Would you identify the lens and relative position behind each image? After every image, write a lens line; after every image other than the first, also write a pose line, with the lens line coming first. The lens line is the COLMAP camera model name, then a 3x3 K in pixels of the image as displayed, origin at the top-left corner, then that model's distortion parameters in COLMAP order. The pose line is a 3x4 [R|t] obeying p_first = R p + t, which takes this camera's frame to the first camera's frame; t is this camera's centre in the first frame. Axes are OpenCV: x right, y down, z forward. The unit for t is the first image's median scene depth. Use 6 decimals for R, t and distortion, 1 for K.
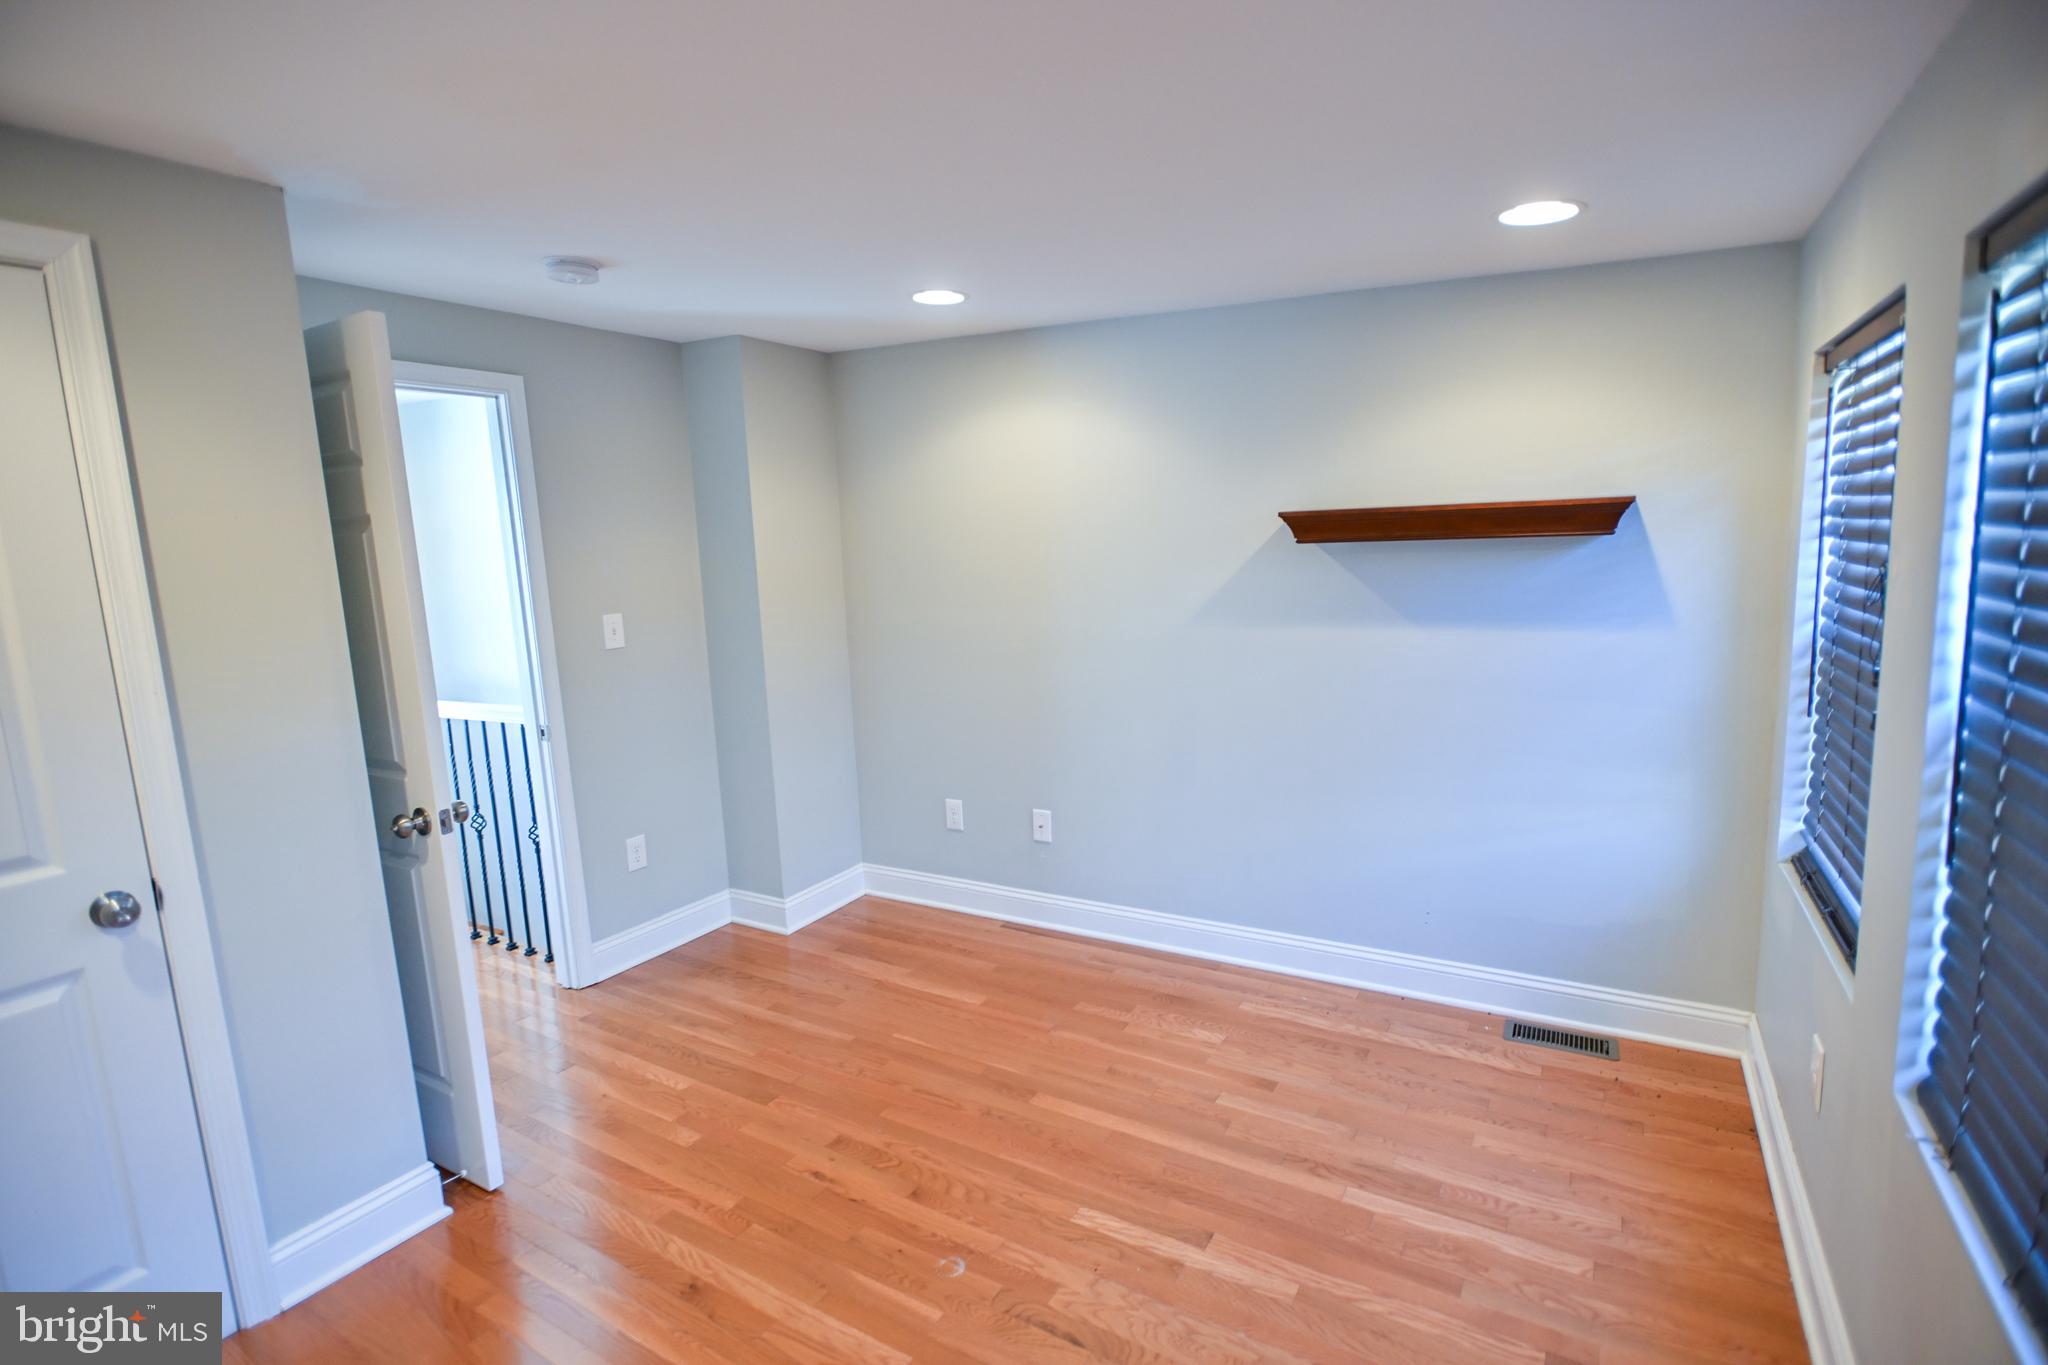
lens RADIAL K [[961.0, 0, 1035.5], [0, 961.0, 688.4], [0, 0, 1]] dist [-0.011032, -0.000798]
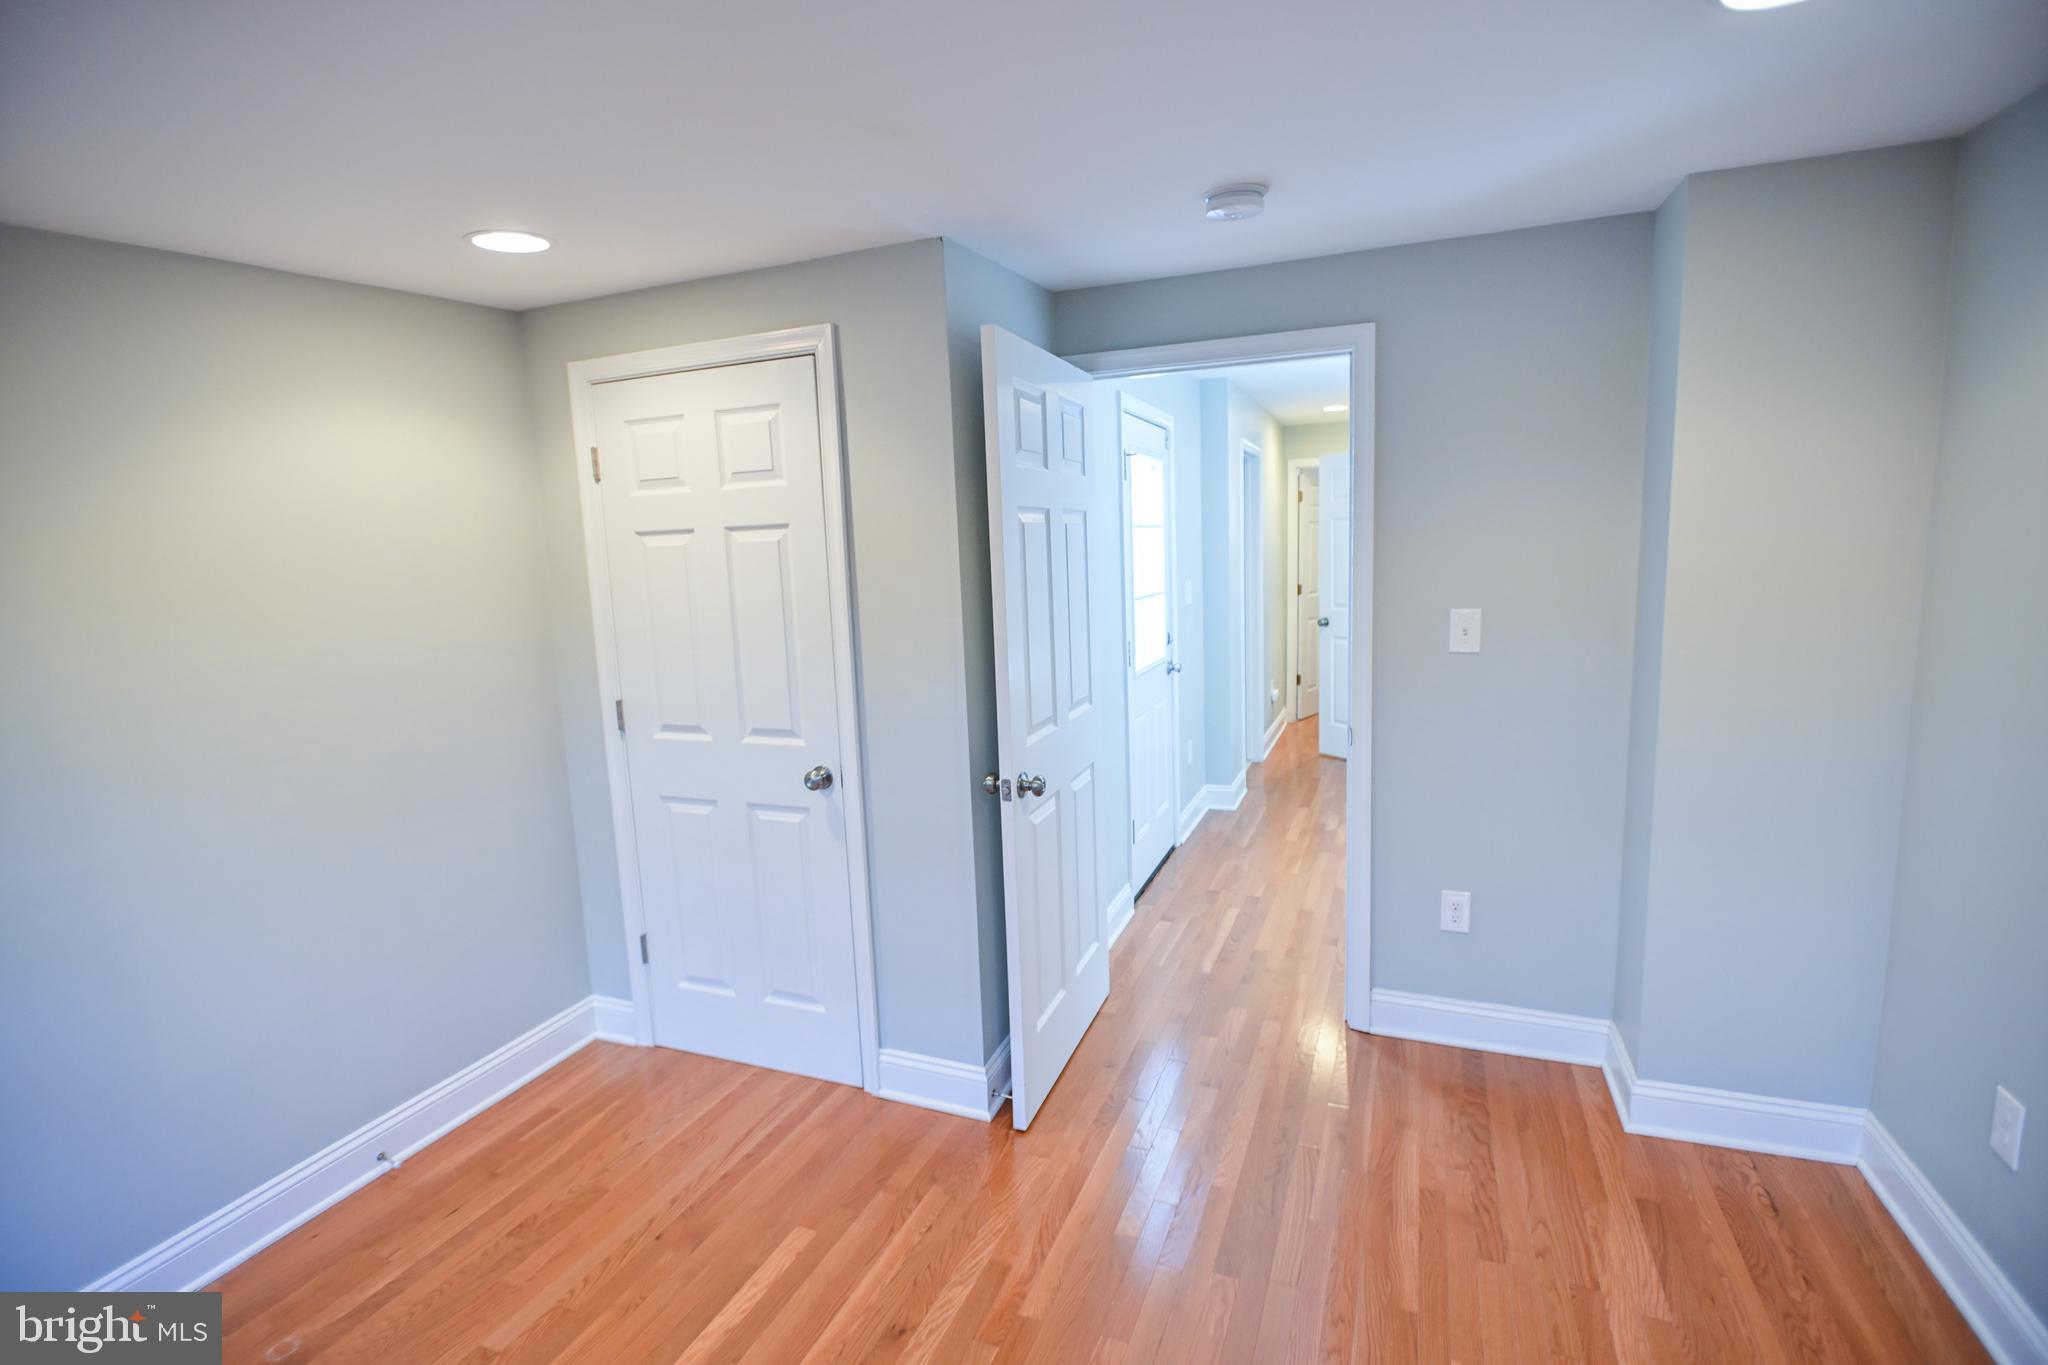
lens RADIAL K [[961.0, 0, 1032.9], [0, 961.0, 684.5], [0, 0, 1]] dist [-0.011032, -0.000798]
pose [[0.152807, 0.183514, -0.971068, 0.337896], [-0.118786, 0.978894, 0.166301, -0.130145], [0.981091, 0.089937, 0.171381, 0.652867]]
